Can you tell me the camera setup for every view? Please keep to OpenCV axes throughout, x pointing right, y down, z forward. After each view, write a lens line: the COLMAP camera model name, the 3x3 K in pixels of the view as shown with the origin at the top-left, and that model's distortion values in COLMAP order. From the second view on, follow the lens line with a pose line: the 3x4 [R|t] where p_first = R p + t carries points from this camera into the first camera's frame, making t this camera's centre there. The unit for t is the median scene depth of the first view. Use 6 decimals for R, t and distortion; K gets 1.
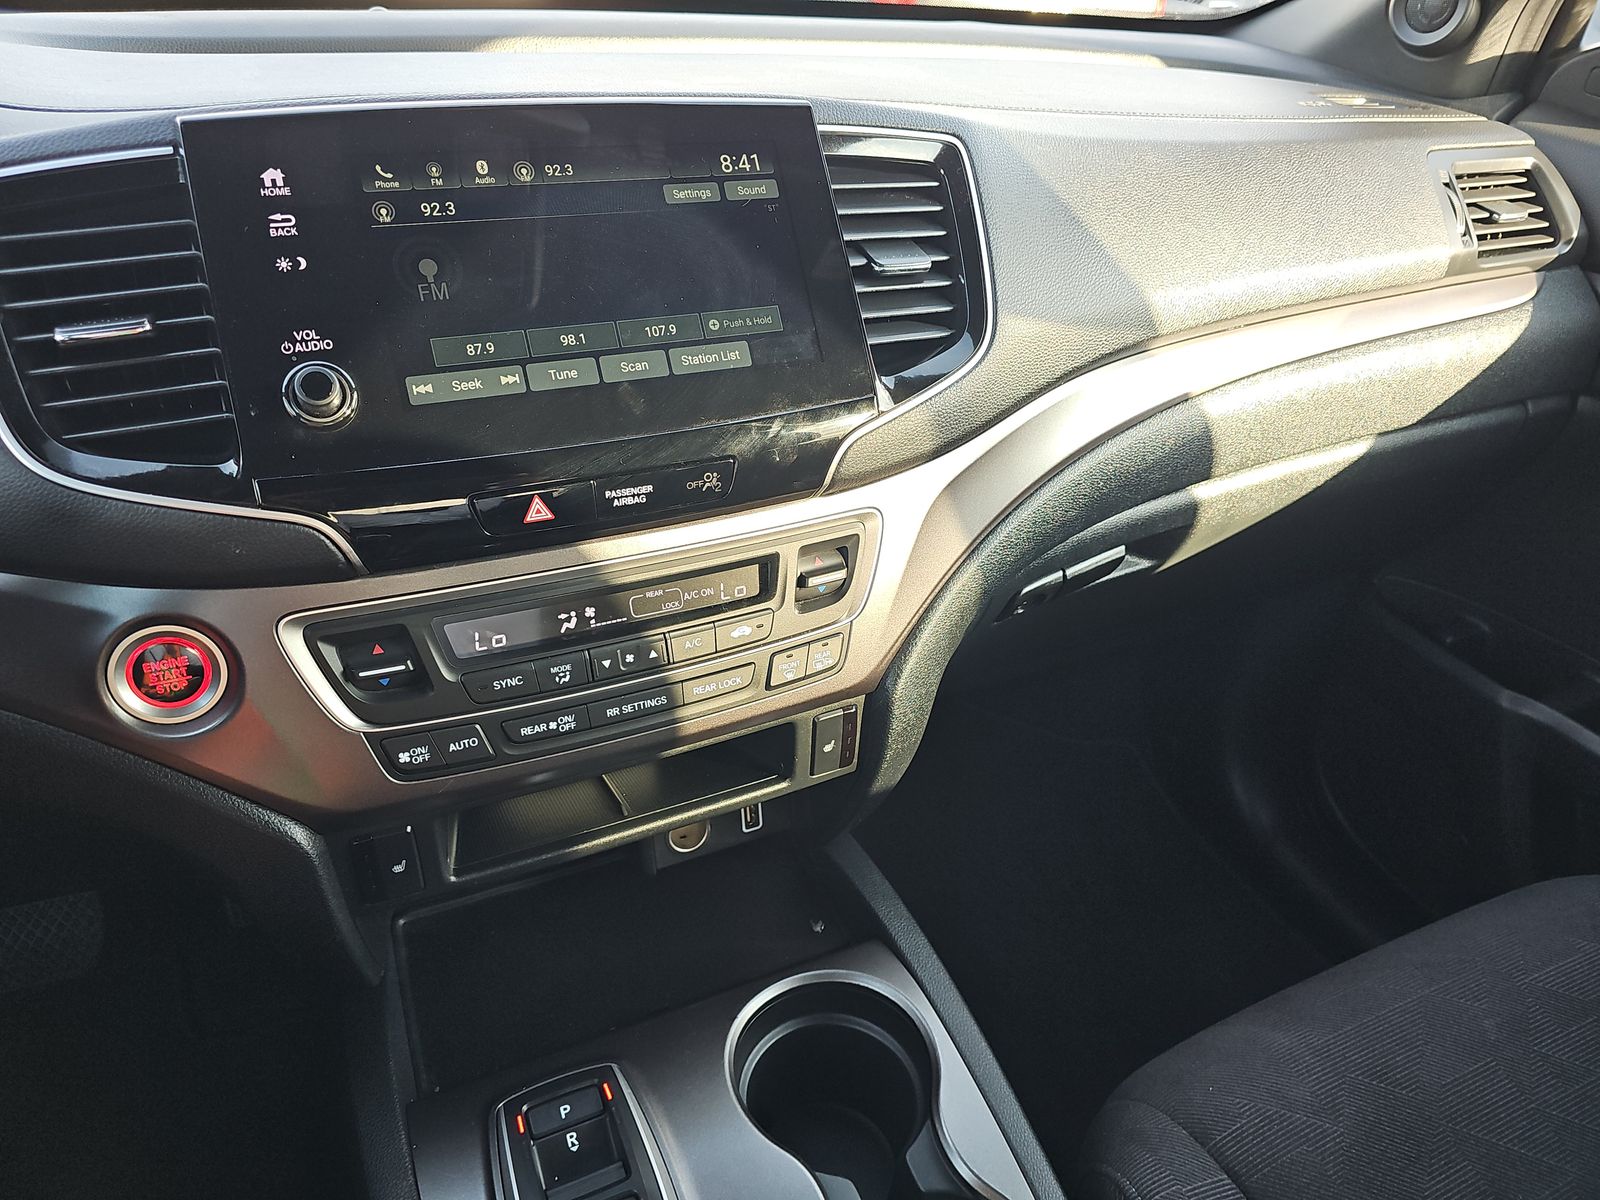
lens RADIAL K [[1074.6, 0, 799.2], [0, 1074.6, 598.8], [0, 0, 1]] dist [-0.001238, -0.000364]
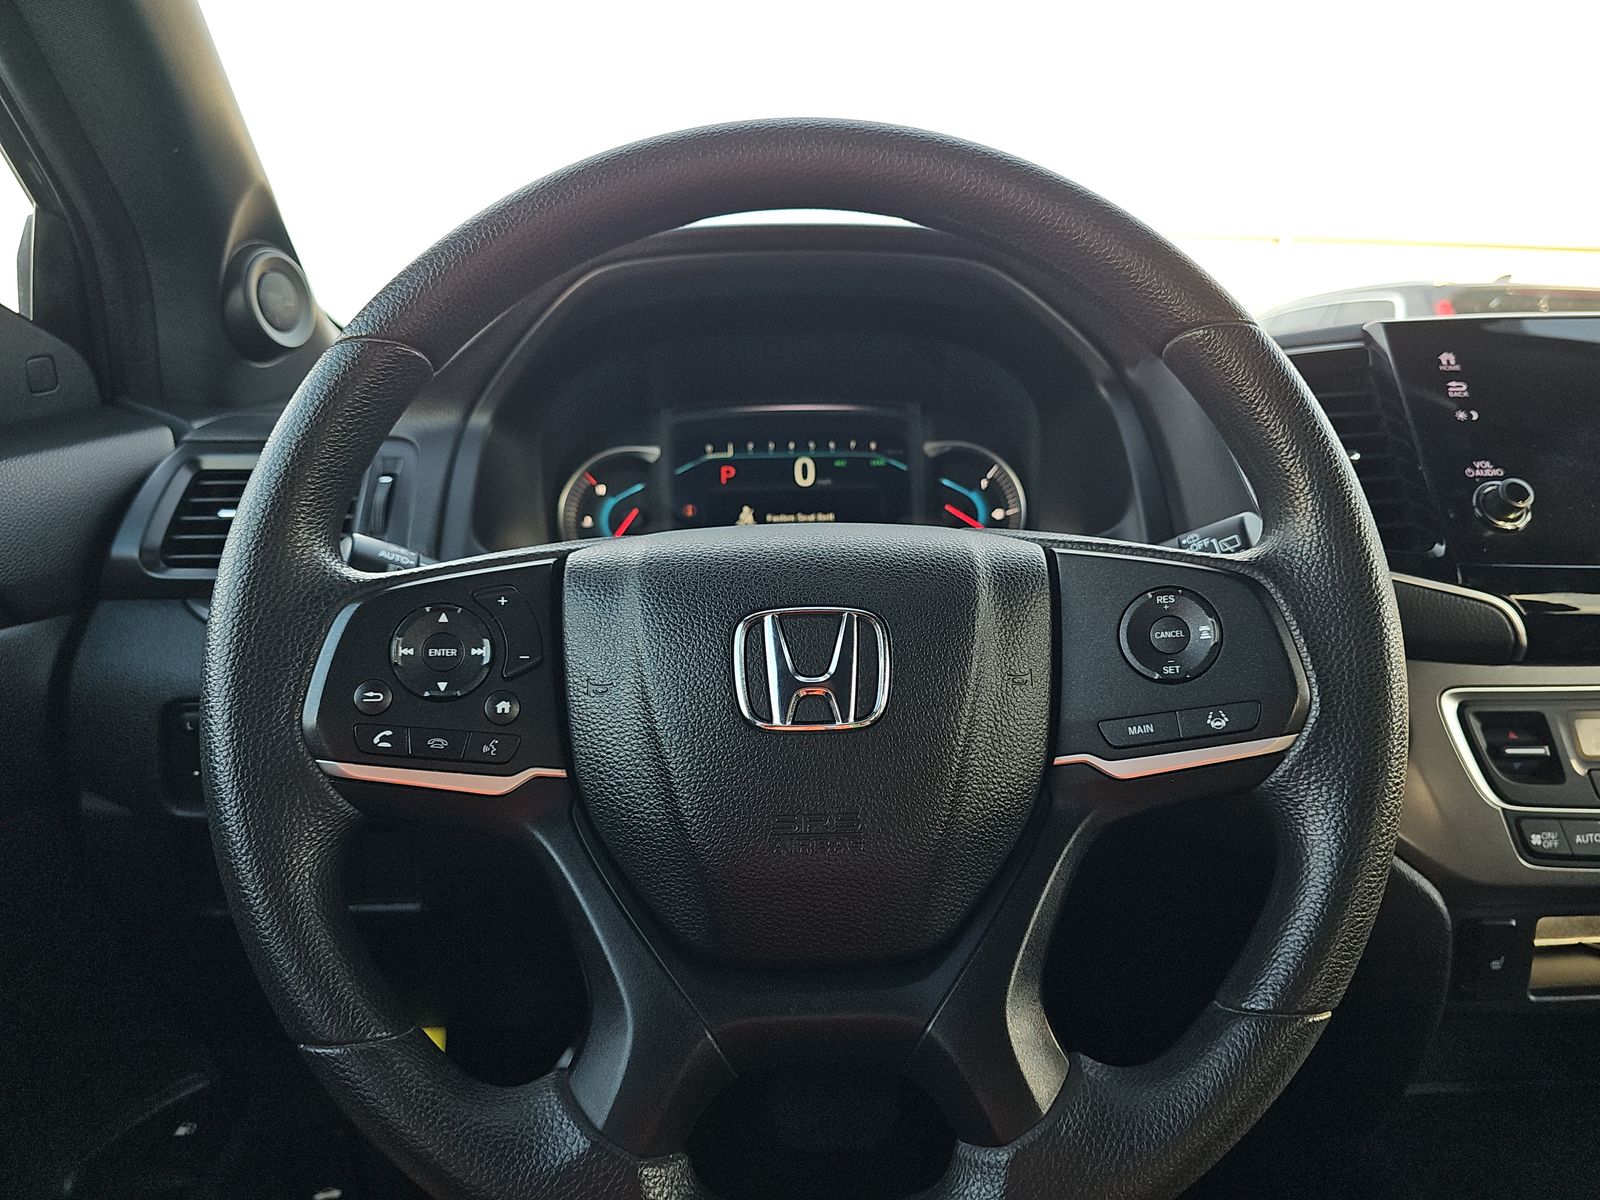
lens RADIAL K [[1074.6, 0, 800.3], [0, 1074.6, 600.0], [0, 0, 1]] dist [-0.001238, -0.000364]
pose [[0.916002, 0.014007, -0.400929, -0.651647], [-0.158782, 0.930438, -0.330262, 0.420173], [0.368414, 0.366181, 0.854507, -0.289935]]
